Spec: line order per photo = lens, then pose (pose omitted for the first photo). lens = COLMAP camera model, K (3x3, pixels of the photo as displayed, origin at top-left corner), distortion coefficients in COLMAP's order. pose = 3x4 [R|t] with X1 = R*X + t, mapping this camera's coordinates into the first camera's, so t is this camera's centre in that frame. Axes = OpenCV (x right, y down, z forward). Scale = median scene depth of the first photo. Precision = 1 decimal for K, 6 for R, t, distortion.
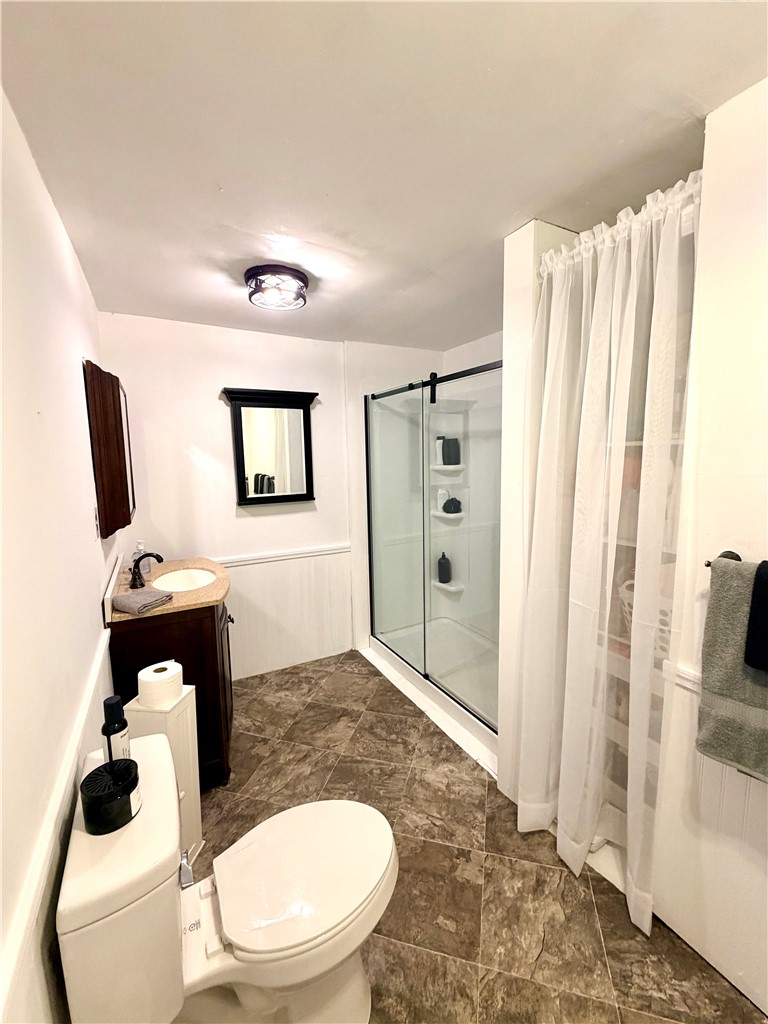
lens RADIAL K [[409.4, 0, 382.9], [0, 409.4, 507.9], [0, 0, 1]] dist [0.000305, 0.000628]
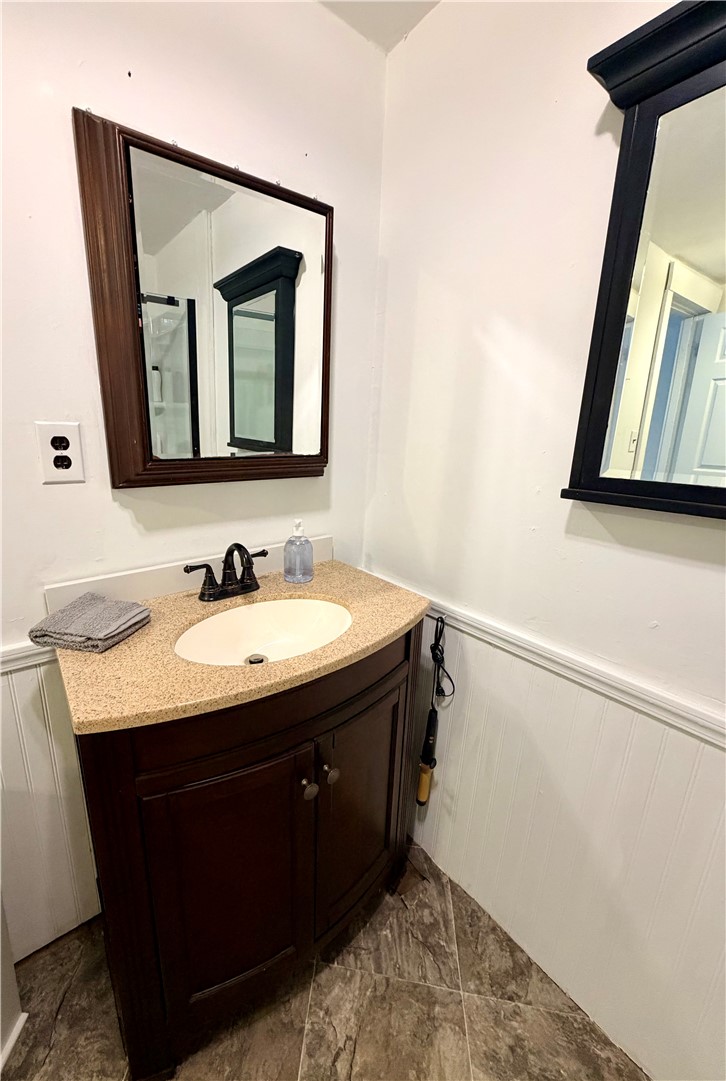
lens RADIAL K [[425.5, 0, 363.0], [0, 425.5, 540.5], [0, 0, 1]] dist [0.001065, 0.000115]
pose [[0.132617, 0.253249, -0.958268, -0.040948], [-0.176374, 0.957407, 0.228613, -0.017869], [0.975349, 0.138696, 0.171635, 0.682812]]
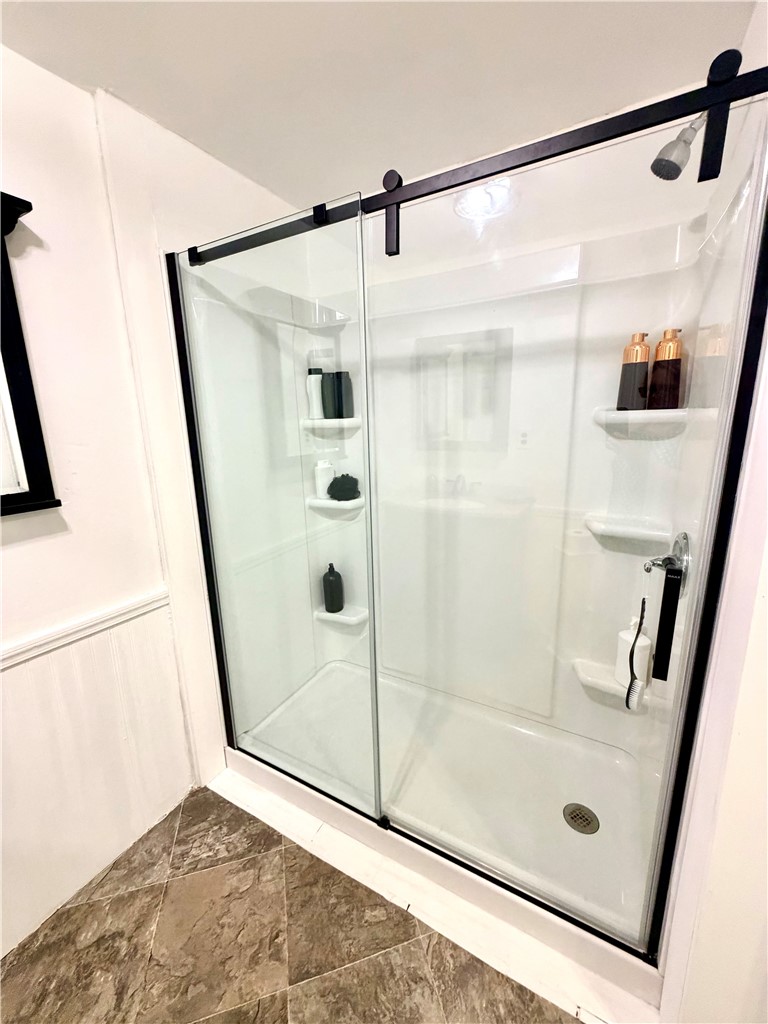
lens RADIAL K [[409.4, 0, 382.9], [0, 409.4, 507.9], [0, 0, 1]] dist [0.000305, 0.000628]
pose [[0.852467, -0.111755, 0.510696, -0.099420], [0.072894, 0.992750, 0.095567, -0.030732], [-0.517674, -0.044241, 0.854433, 0.486616]]
